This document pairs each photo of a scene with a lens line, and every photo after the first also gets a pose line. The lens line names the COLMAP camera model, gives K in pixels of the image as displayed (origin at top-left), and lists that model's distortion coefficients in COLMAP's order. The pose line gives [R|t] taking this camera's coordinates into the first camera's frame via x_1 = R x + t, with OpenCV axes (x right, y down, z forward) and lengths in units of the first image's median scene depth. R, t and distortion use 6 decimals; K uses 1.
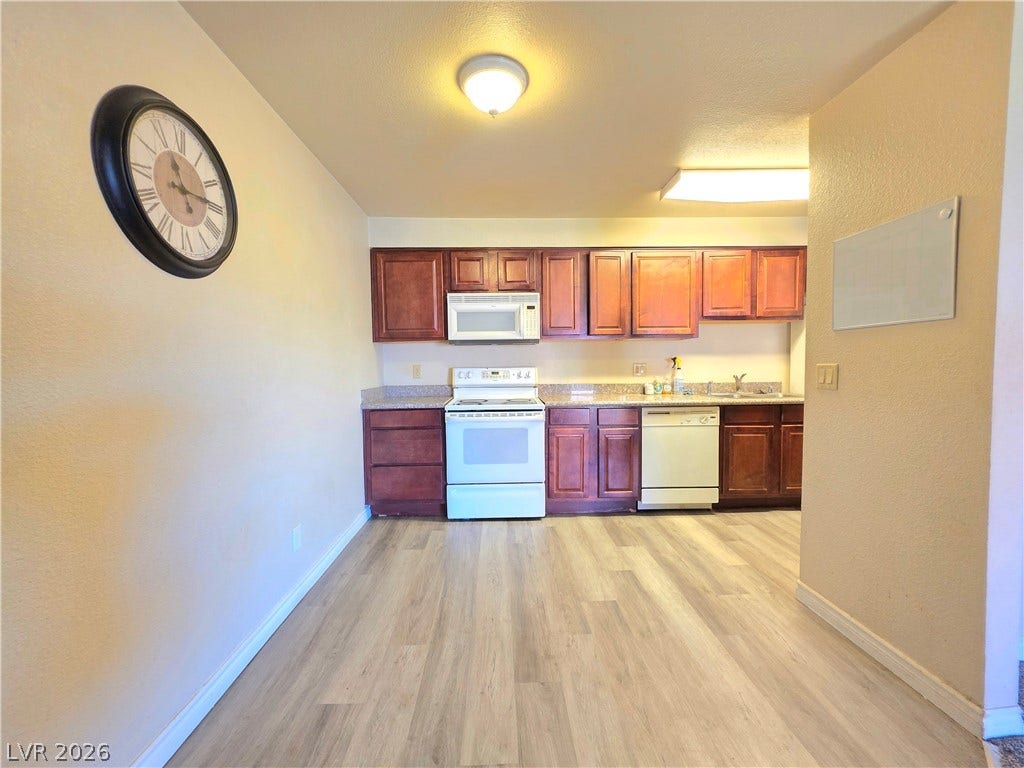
lens RADIAL K [[411.1, 0, 509.7], [0, 411.1, 382.8], [0, 0, 1]] dist [0.000642, -0.000228]
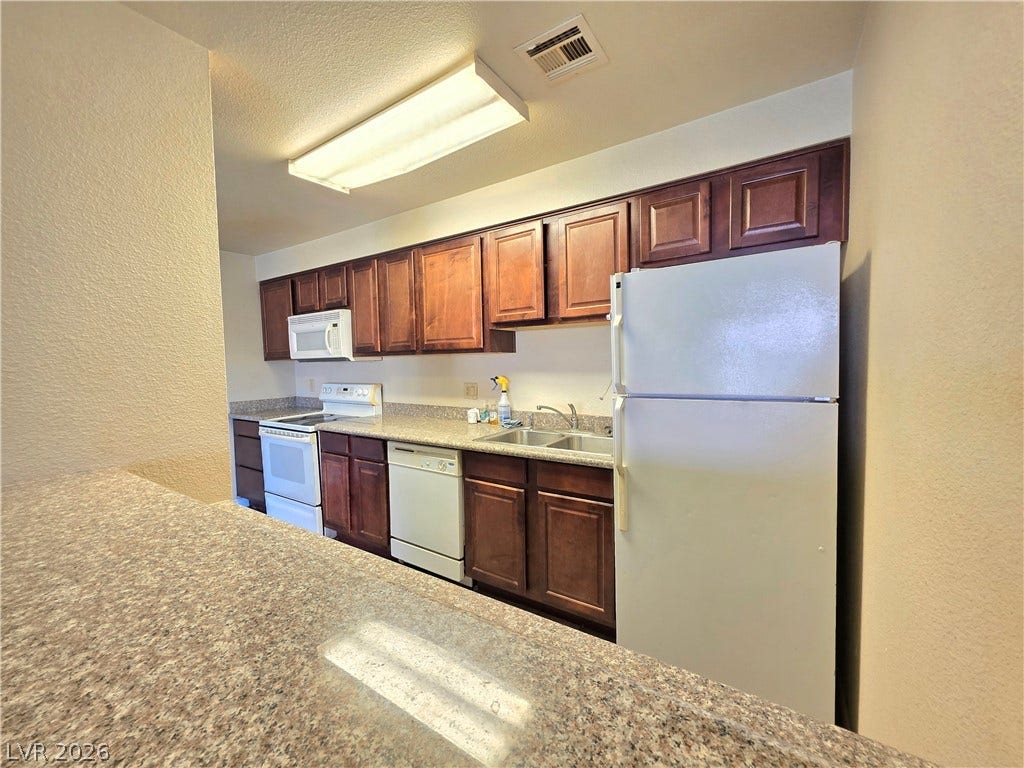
lens RADIAL K [[411.1, 0, 509.7], [0, 411.1, 382.8], [0, 0, 1]] dist [0.000642, -0.000228]
pose [[0.822547, 0.026774, -0.568067, 0.938488], [-0.014492, 0.999554, 0.026127, -0.077773], [0.568513, -0.013258, 0.822568, 0.431904]]
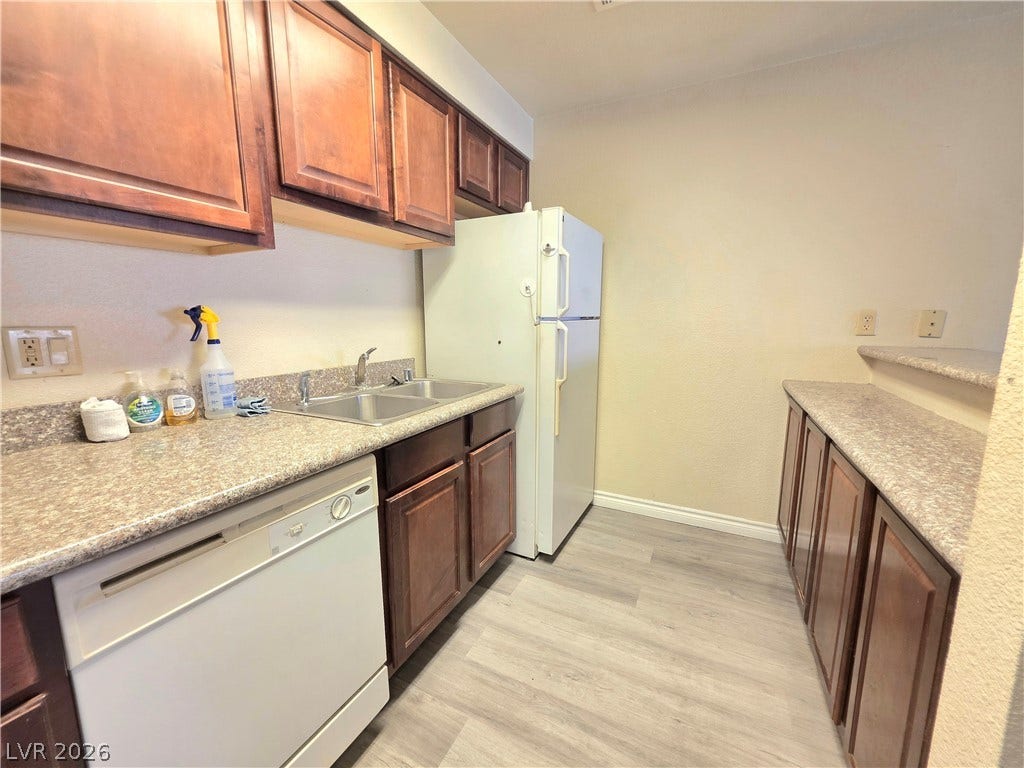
lens RADIAL K [[411.1, 0, 509.7], [0, 411.1, 382.8], [0, 0, 1]] dist [0.000642, -0.000228]
pose [[0.469363, -0.127372, 0.873770, 0.253119], [0.033904, 0.991411, 0.126308, -0.039448], [-0.882354, -0.029660, 0.469650, 0.698718]]
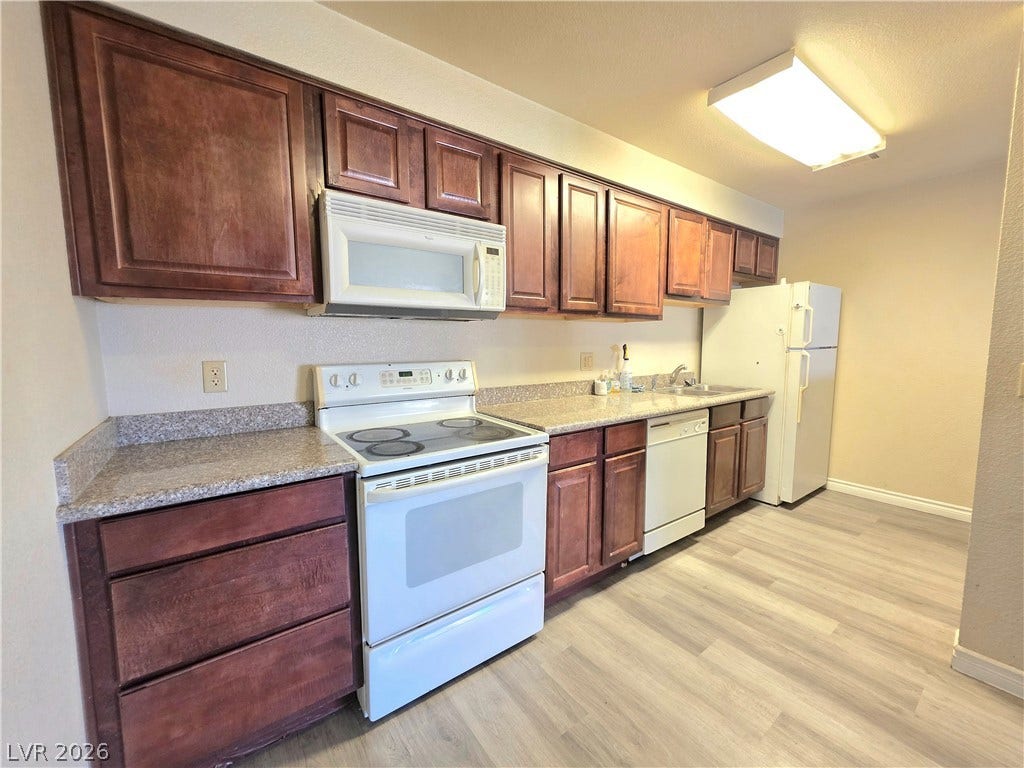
lens RADIAL K [[411.1, 0, 509.7], [0, 411.1, 382.8], [0, 0, 1]] dist [0.000642, -0.000228]
pose [[0.818615, -0.048691, 0.572275, -0.243331], [0.020413, 0.998237, 0.055734, -0.041561], [-0.573980, -0.033943, 0.818166, 0.540924]]
